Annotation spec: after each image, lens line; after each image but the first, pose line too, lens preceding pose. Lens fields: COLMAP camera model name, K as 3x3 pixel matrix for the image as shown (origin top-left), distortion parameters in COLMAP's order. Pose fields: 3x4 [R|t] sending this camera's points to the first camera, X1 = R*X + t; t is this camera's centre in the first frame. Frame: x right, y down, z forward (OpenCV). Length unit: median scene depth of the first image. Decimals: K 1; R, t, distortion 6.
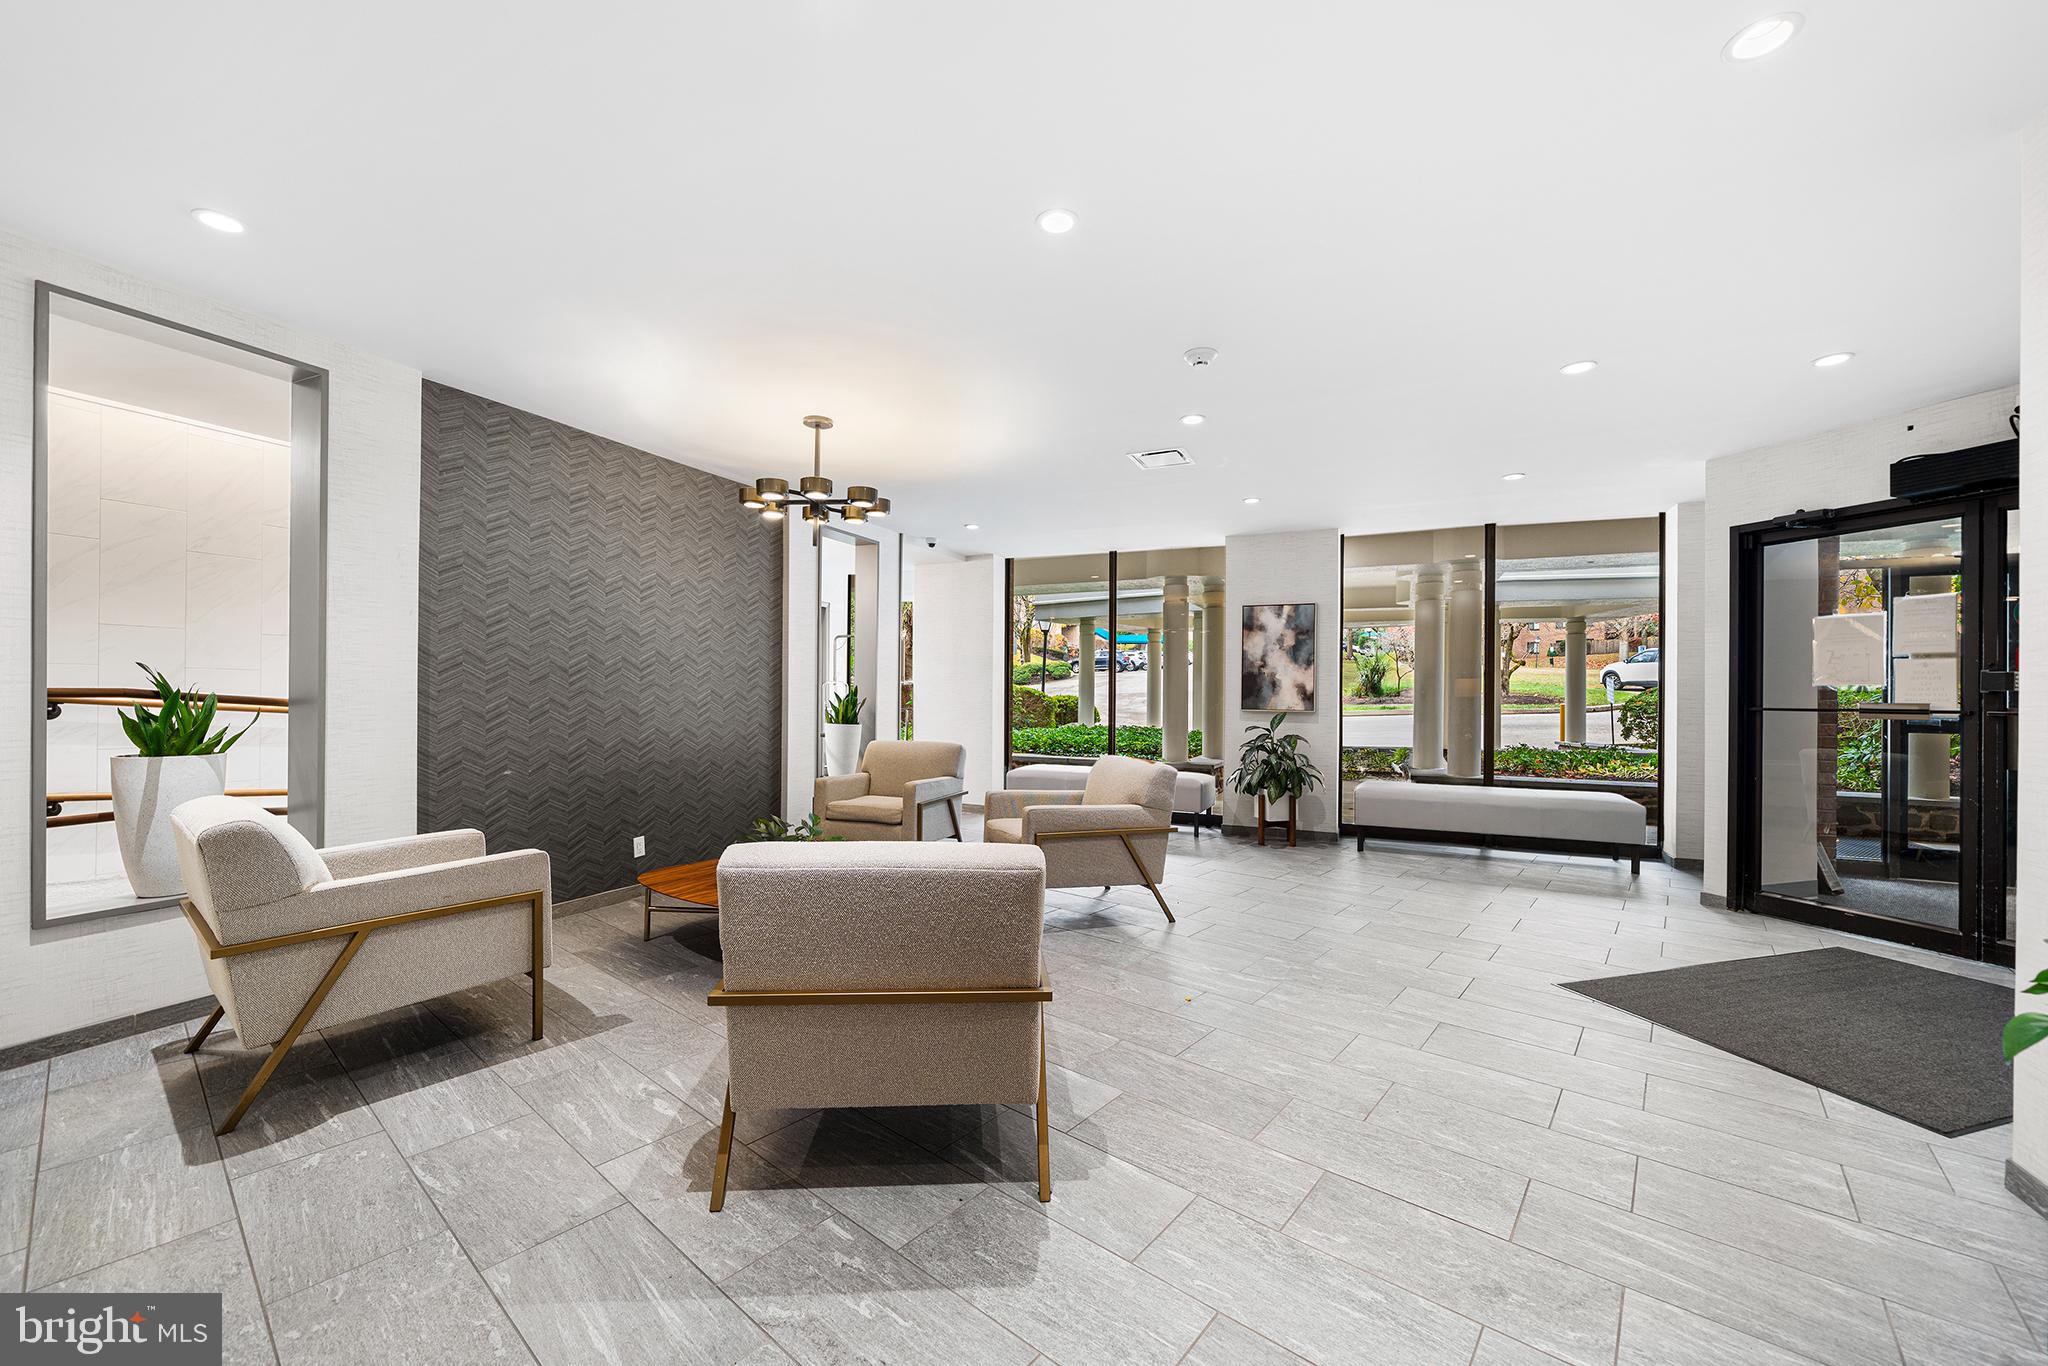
lens RADIAL K [[773.6, 0, 1034.2], [0, 773.6, 690.4], [0, 0, 1]] dist [-0.003955, -0.000221]
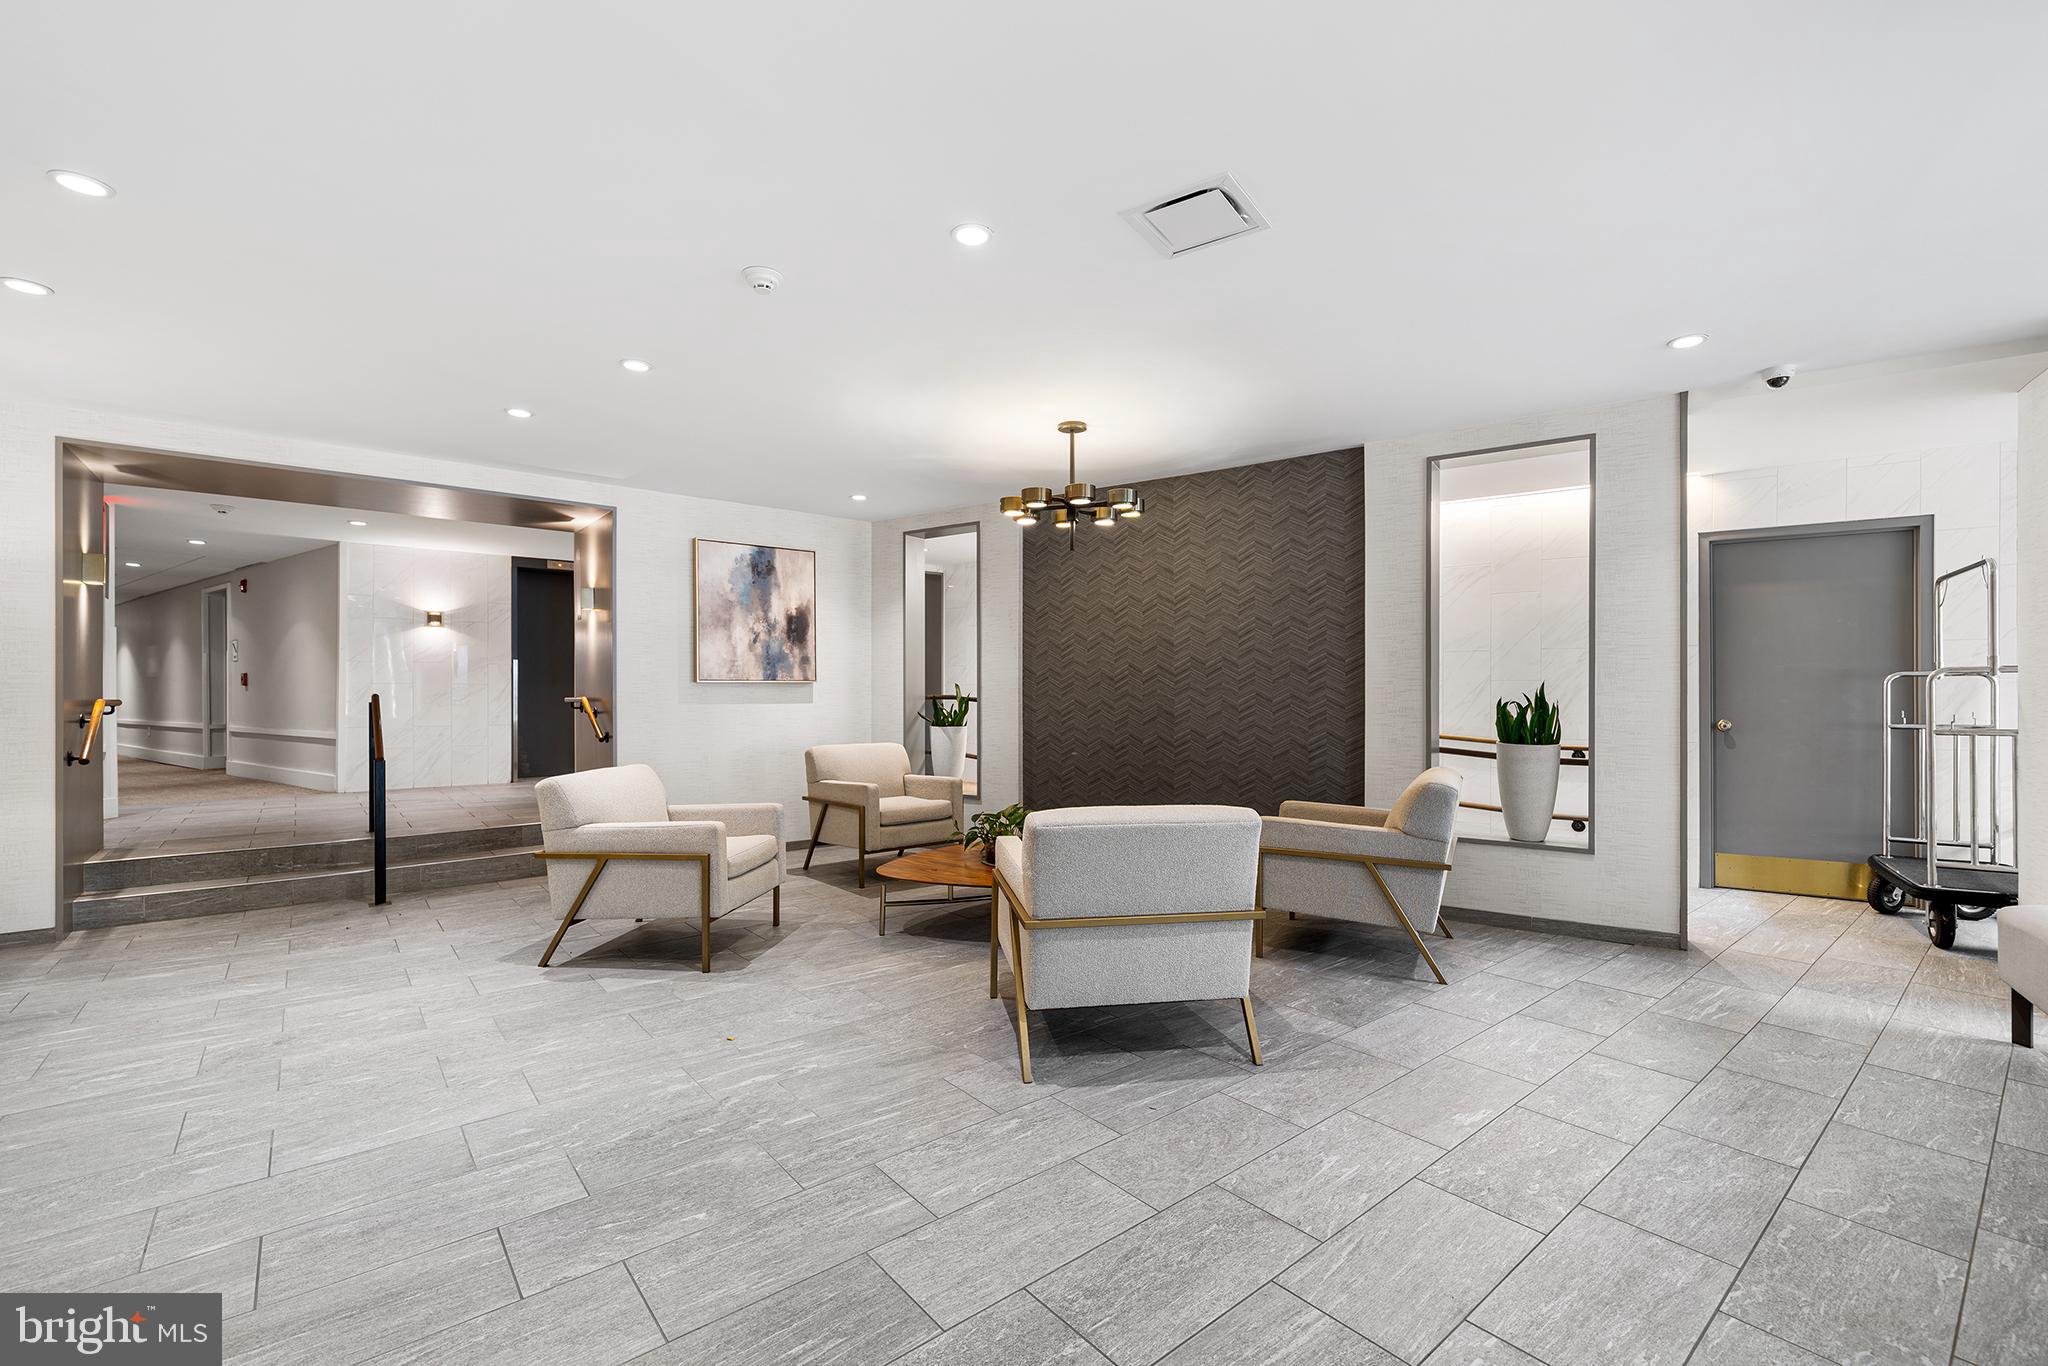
lens RADIAL K [[873.8, 0, 1030.6], [0, 873.8, 692.7], [0, 0, 1]] dist [-0.001719, -0.000187]
pose [[-0.176545, -0.006842, -0.984269, 1.223897], [0.004333, 0.999961, -0.007729, 0.013563], [0.984283, -0.005629, -0.176508, 1.648388]]
